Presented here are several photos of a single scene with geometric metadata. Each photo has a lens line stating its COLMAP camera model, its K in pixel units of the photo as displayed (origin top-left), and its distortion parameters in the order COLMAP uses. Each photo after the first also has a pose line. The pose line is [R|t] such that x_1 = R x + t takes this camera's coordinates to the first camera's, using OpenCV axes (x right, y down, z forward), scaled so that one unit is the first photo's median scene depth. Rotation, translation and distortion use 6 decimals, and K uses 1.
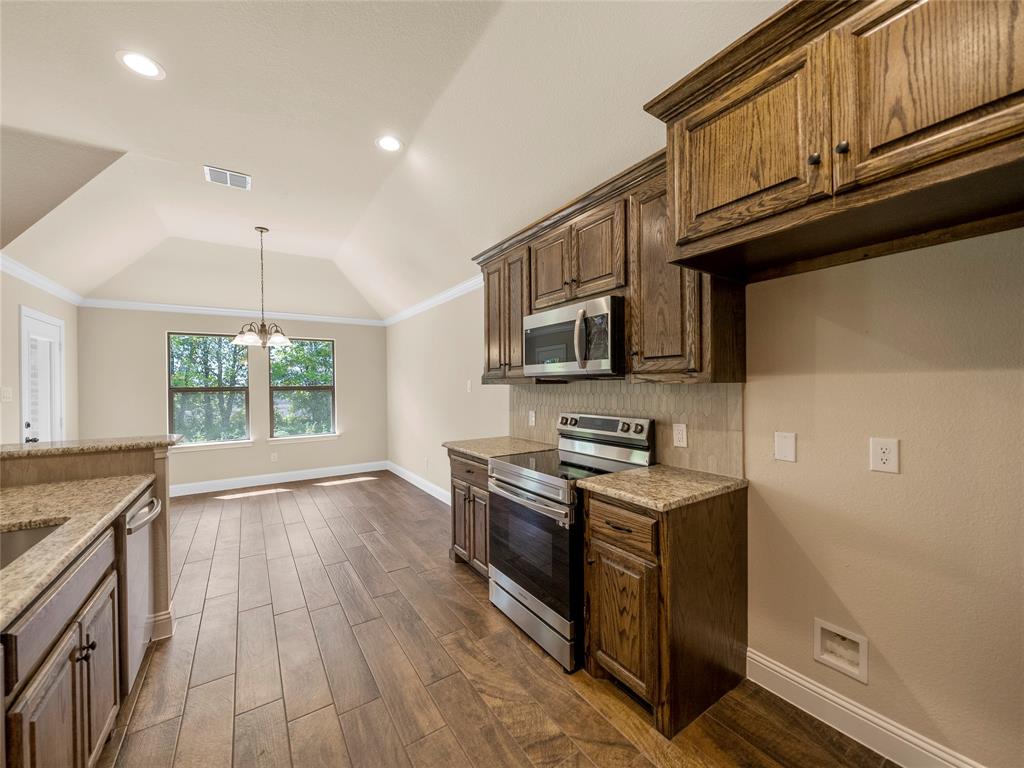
lens RADIAL K [[393.5, 0, 509.8], [0, 393.5, 386.0], [0, 0, 1]] dist [-0.003892, -0.000303]
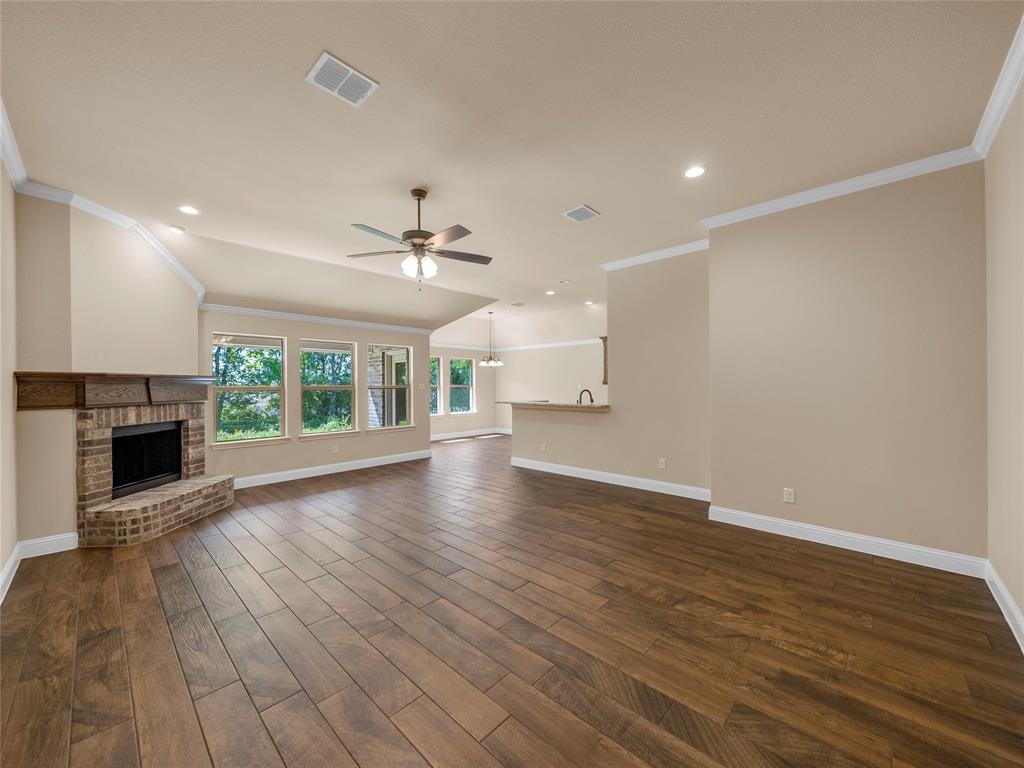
lens RADIAL K [[393.5, 0, 509.8], [0, 393.5, 386.0], [0, 0, 1]] dist [-0.003892, -0.000303]
pose [[0.974721, 0.007087, 0.223313, -0.729924], [-0.005761, 0.999962, -0.006589, 0.014835], [-0.223351, 0.005136, 0.974725, -0.831451]]
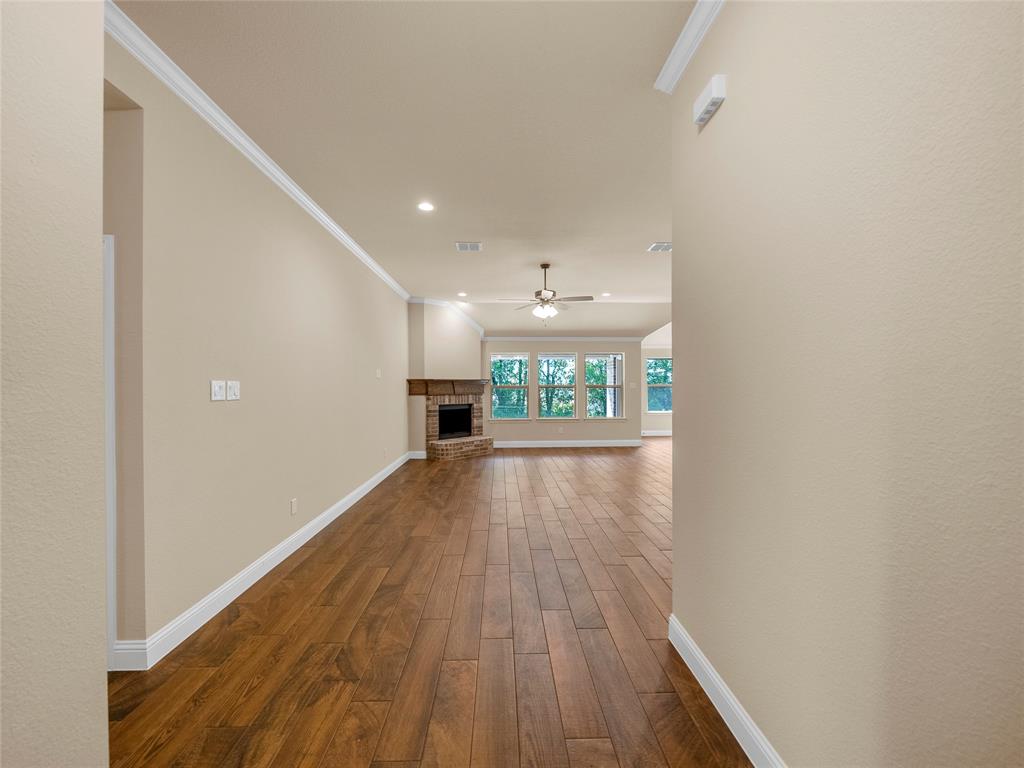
lens RADIAL K [[407.6, 0, 511.7], [0, 407.6, 388.0], [0, 0, 1]] dist [-0.002646, -0.000182]
pose [[0.845571, 0.013223, -0.533699, -0.272127], [-0.010603, 0.999912, 0.007975, 0.010604], [0.533758, -0.001084, 0.845637, -1.102247]]
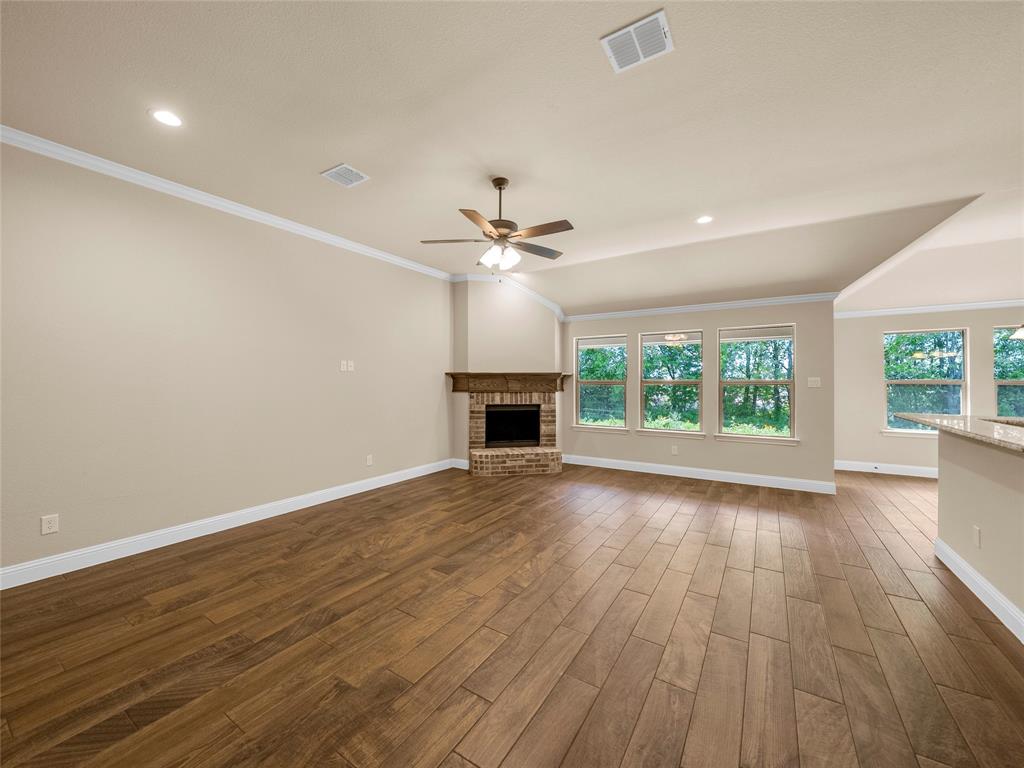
lens RADIAL K [[401.7, 0, 507.9], [0, 401.7, 378.4], [0, 0, 1]] dist [-0.003163, -0.000219]
pose [[0.395564, 0.006779, -0.918413, -0.189781], [-0.010894, 0.999937, 0.002689, 0.006945], [0.918374, 0.008942, 0.395613, -0.445198]]
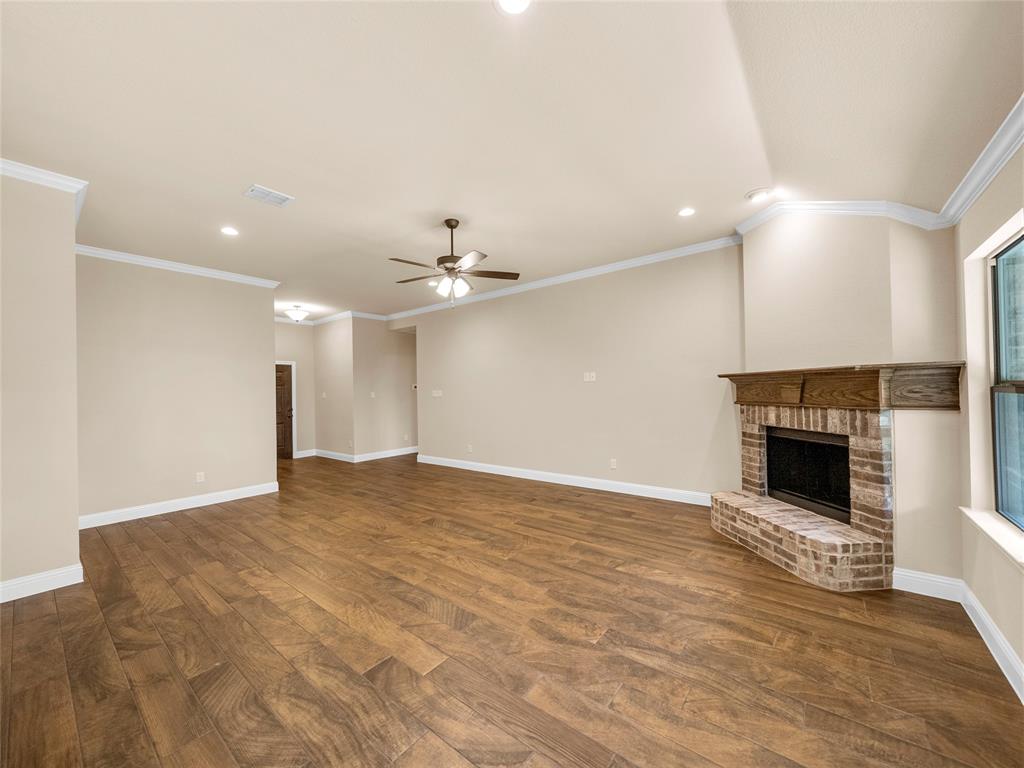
lens RADIAL K [[393.5, 0, 509.8], [0, 393.5, 386.0], [0, 0, 1]] dist [-0.003892, -0.000303]
pose [[-0.953799, 0.029081, -0.299034, -0.619582], [0.031236, 0.999509, -0.002429, 0.005244], [0.298817, -0.011658, -0.954239, 0.438418]]
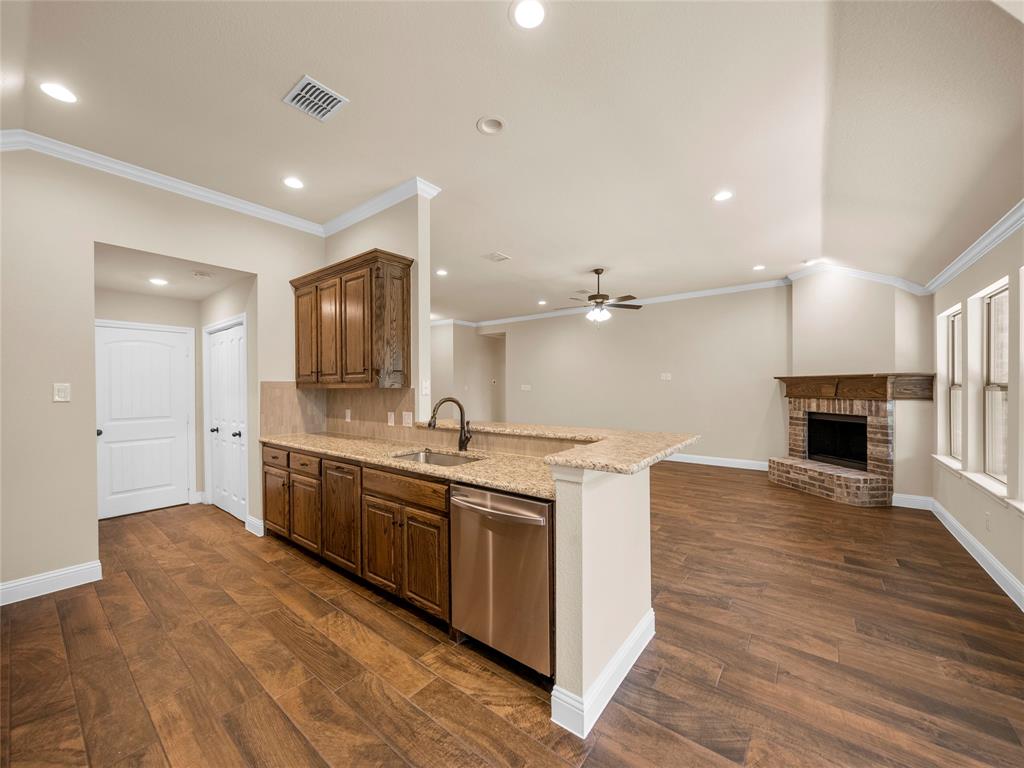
lens RADIAL K [[393.5, 0, 509.8], [0, 393.5, 386.0], [0, 0, 1]] dist [-0.003892, -0.000303]
pose [[-0.950990, 0.017280, -0.308739, -0.215670], [0.015805, 0.999849, 0.007277, 0.000127], [0.308818, 0.002040, -0.951119, 0.638895]]
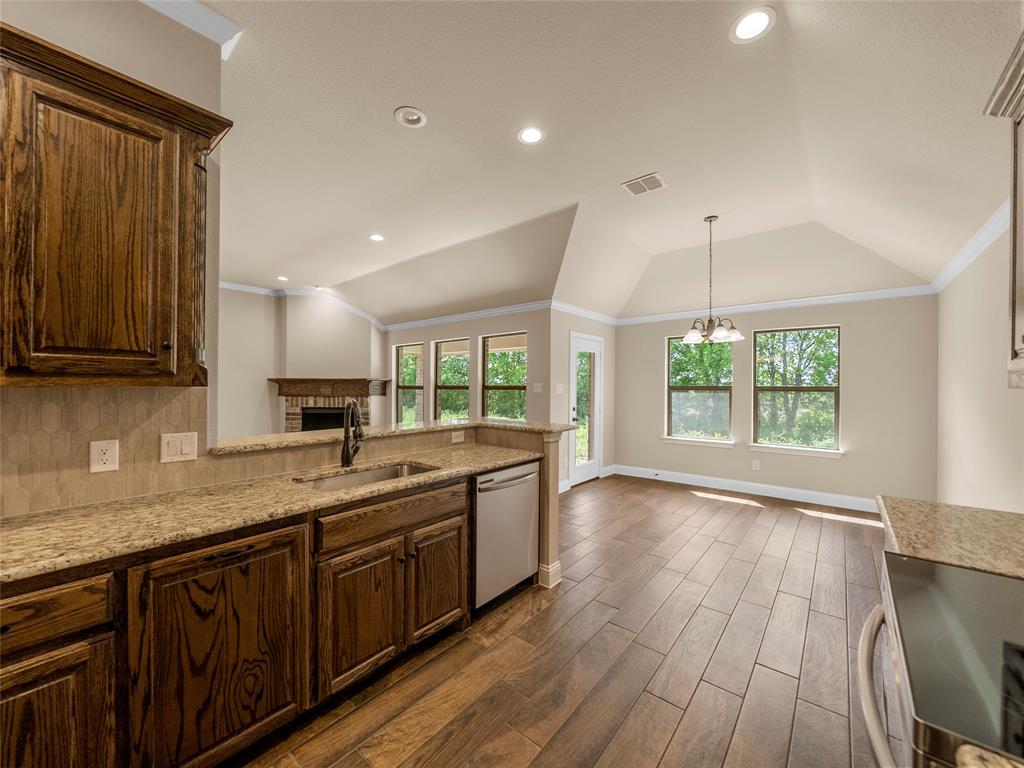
lens RADIAL K [[399.7, 0, 512.0], [0, 399.7, 384.0], [0, 0, 1]] dist [-0.001230, -0.000112]
pose [[0.282666, 0.008742, -0.959178, 0.113175], [-0.012229, 0.999910, 0.005510, -0.002255], [0.959140, 0.010172, 0.282748, 0.201137]]
